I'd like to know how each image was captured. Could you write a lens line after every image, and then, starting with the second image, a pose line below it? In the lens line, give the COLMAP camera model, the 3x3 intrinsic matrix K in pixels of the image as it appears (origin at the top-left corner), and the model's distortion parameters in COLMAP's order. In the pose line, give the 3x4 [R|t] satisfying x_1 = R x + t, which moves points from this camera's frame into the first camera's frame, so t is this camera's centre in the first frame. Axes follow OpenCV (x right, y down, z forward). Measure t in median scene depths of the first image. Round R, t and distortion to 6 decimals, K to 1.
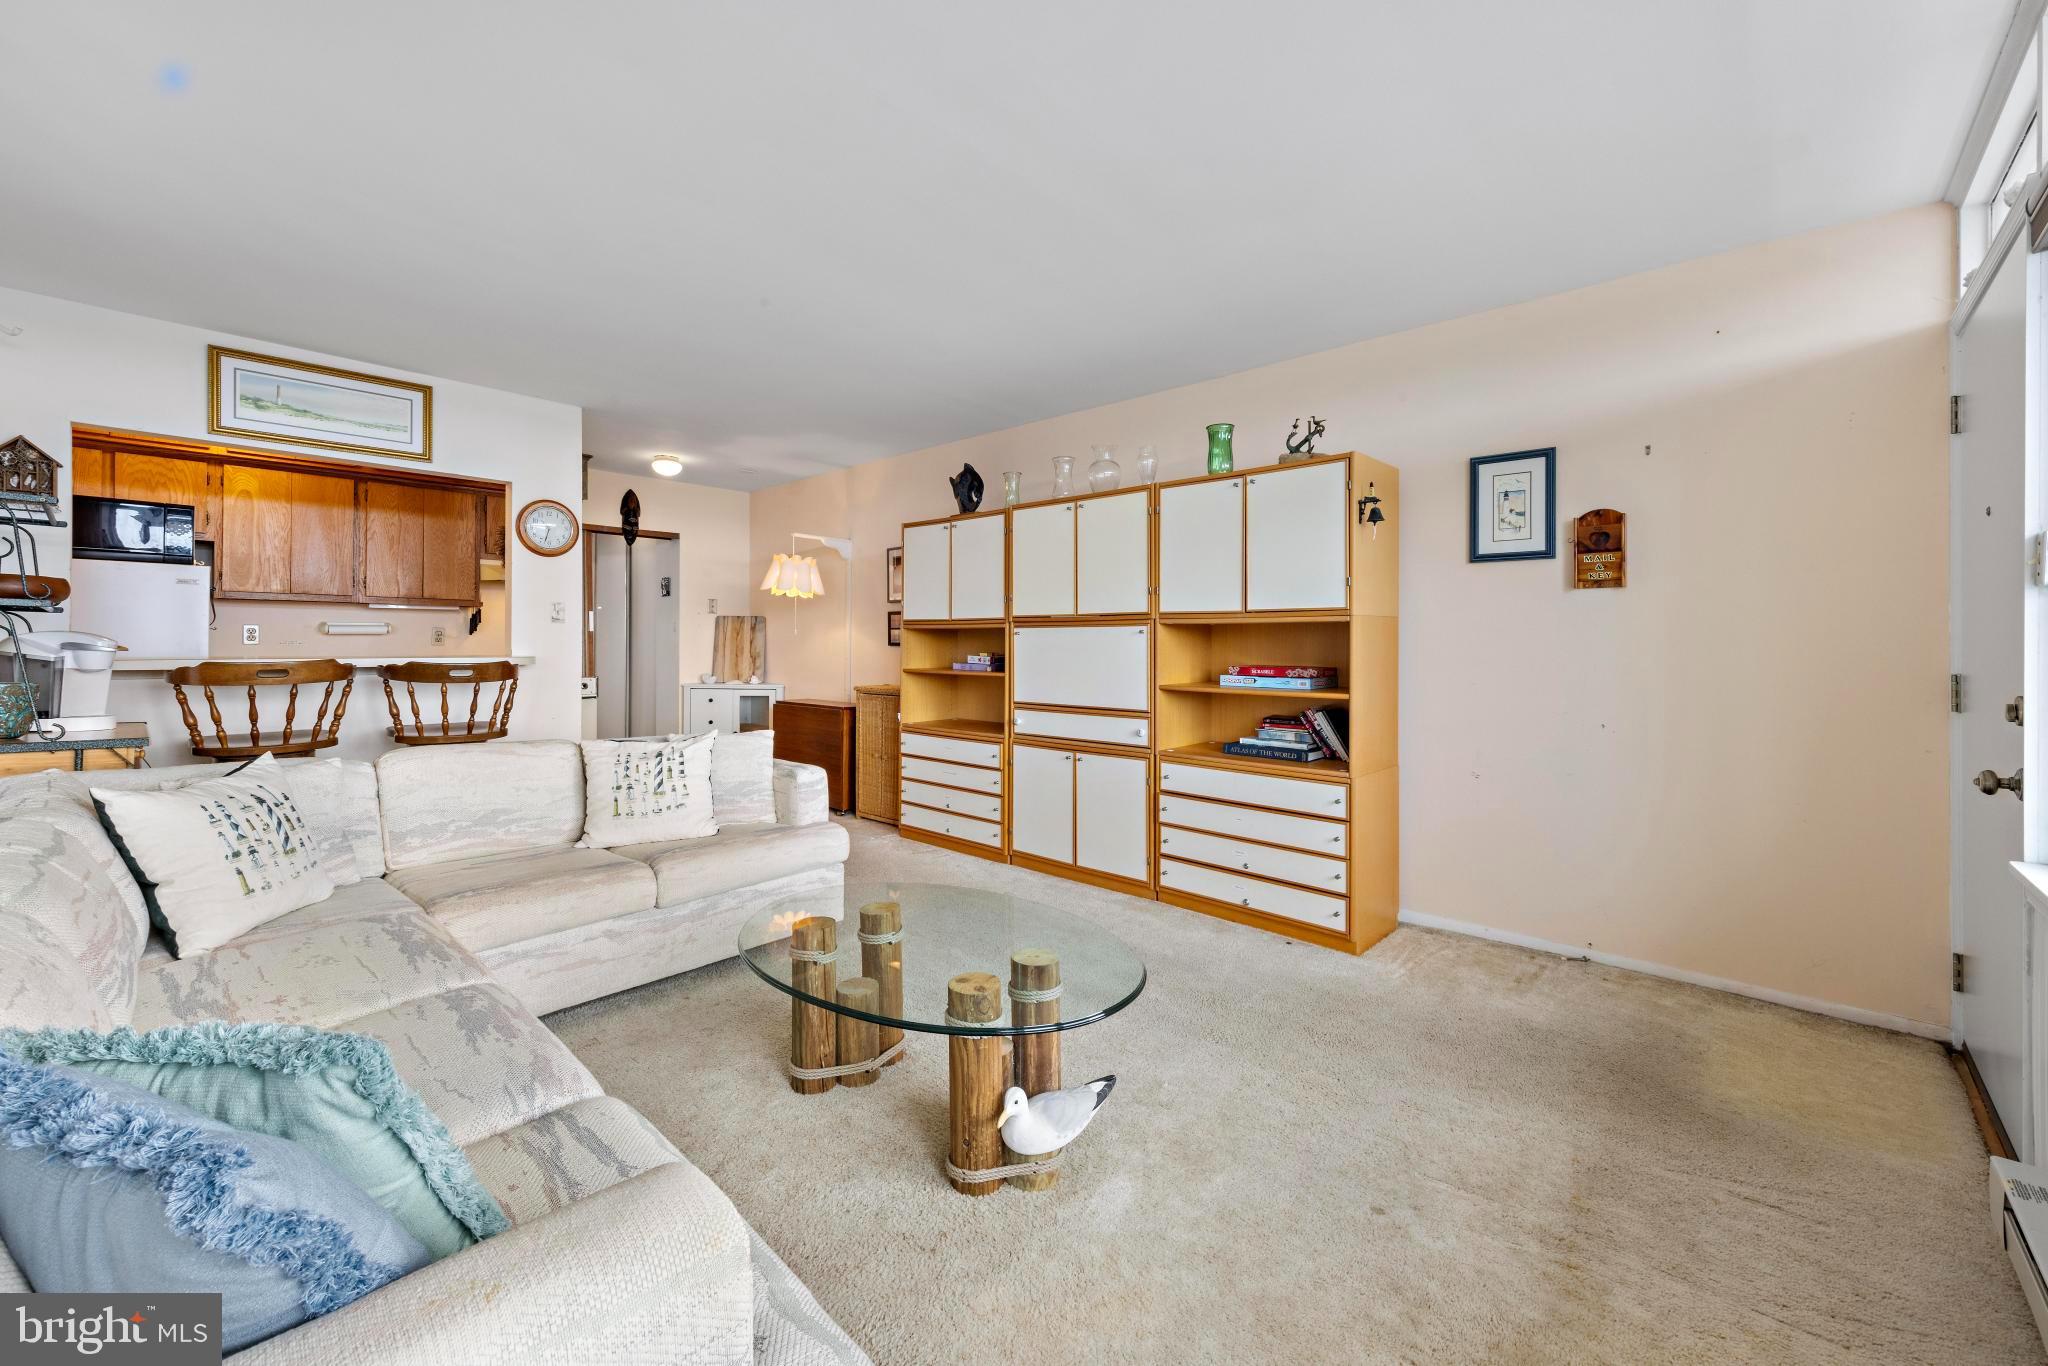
lens RADIAL K [[804.9, 0, 1017.7], [0, 804.9, 640.4], [0, 0, 1]] dist [-0.000046, -0.000026]
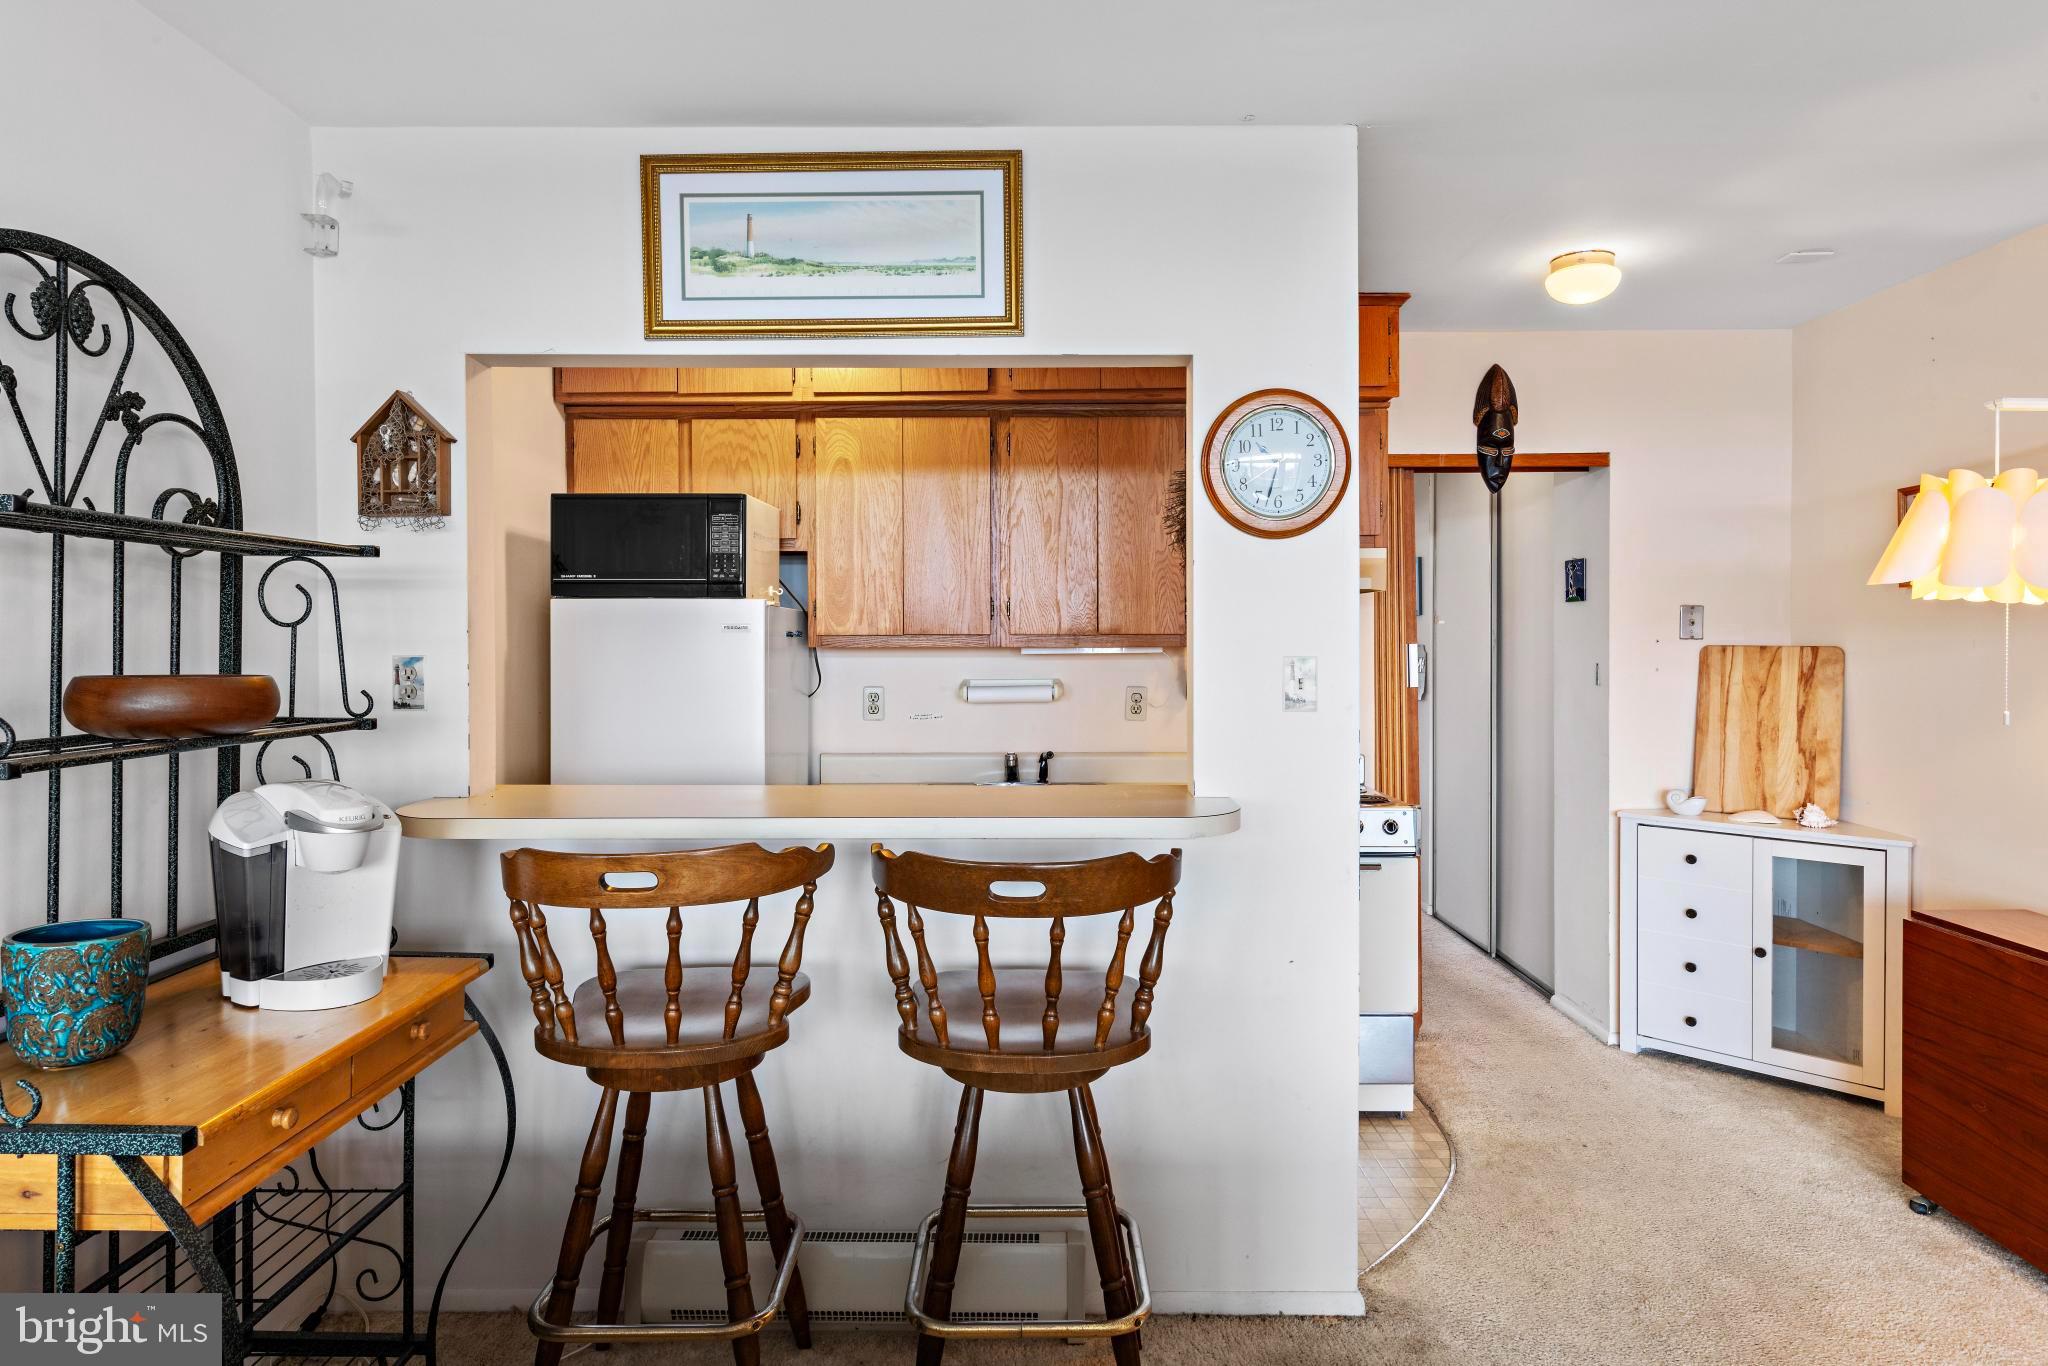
lens RADIAL K [[1191.5, 0, 1026.3], [0, 1191.5, 650.7], [0, 0, 1]] dist [0.003304, 0.000451]
pose [[0.671825, 0.000570, -0.740710, -0.240321], [0.008794, 0.999923, 0.008745, -0.055555], [0.740658, -0.012389, 0.671768, 0.522124]]
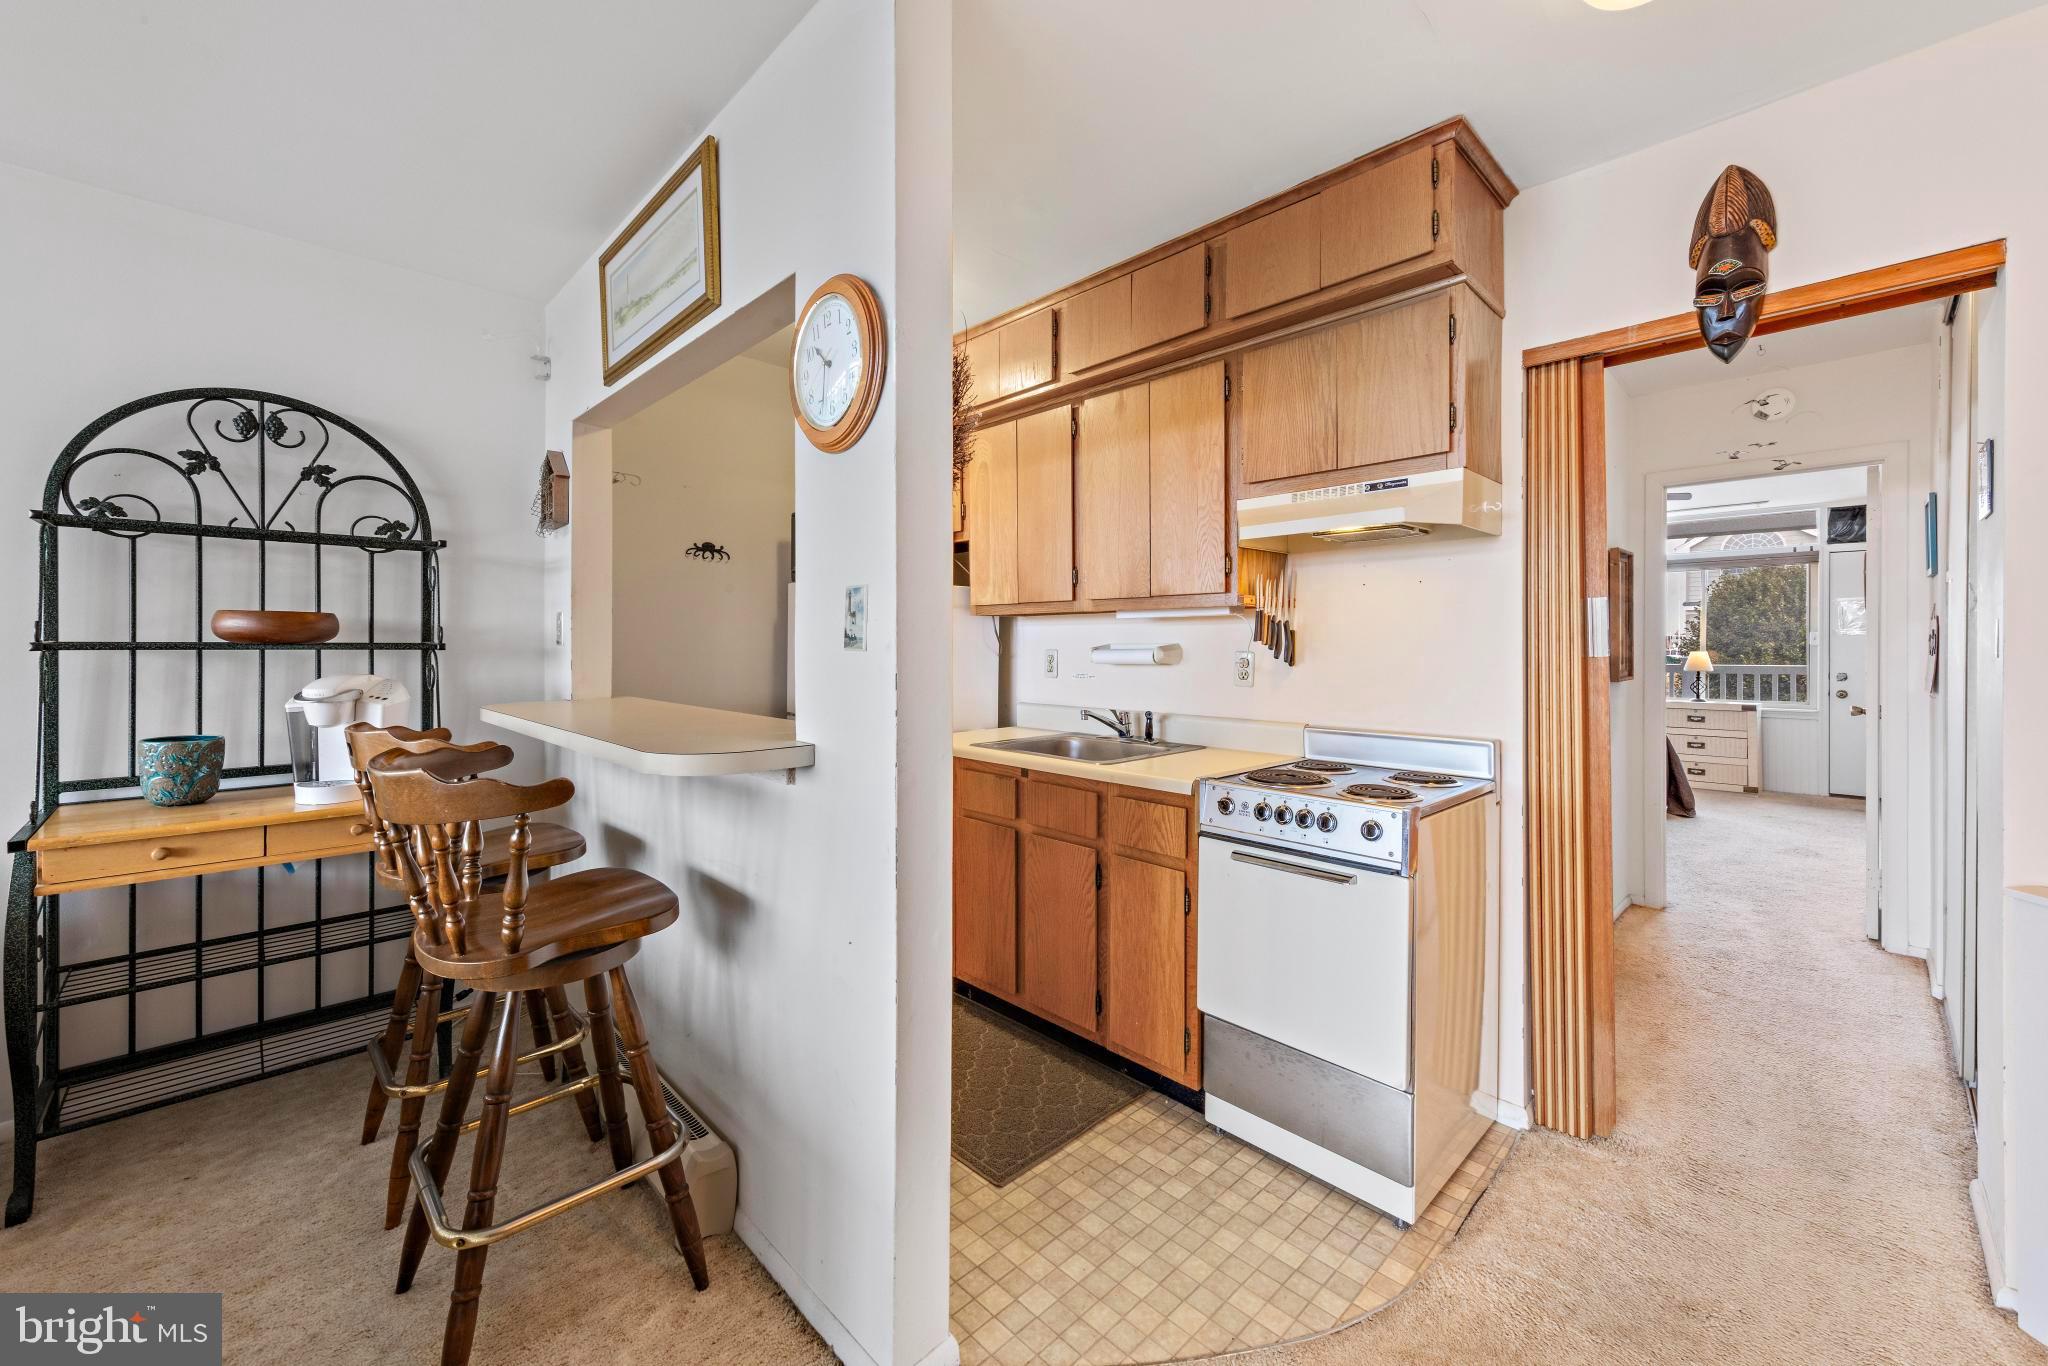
lens RADIAL K [[800.3, 0, 1025.5], [0, 800.3, 648.5], [0, 0, 1]] dist [0.004801, 0.000279]
pose [[-0.047921, 0.000670, -0.998851, -0.253361], [0.003679, 0.999993, 0.000494, -0.022241], [0.998844, -0.003651, -0.047923, 1.070950]]
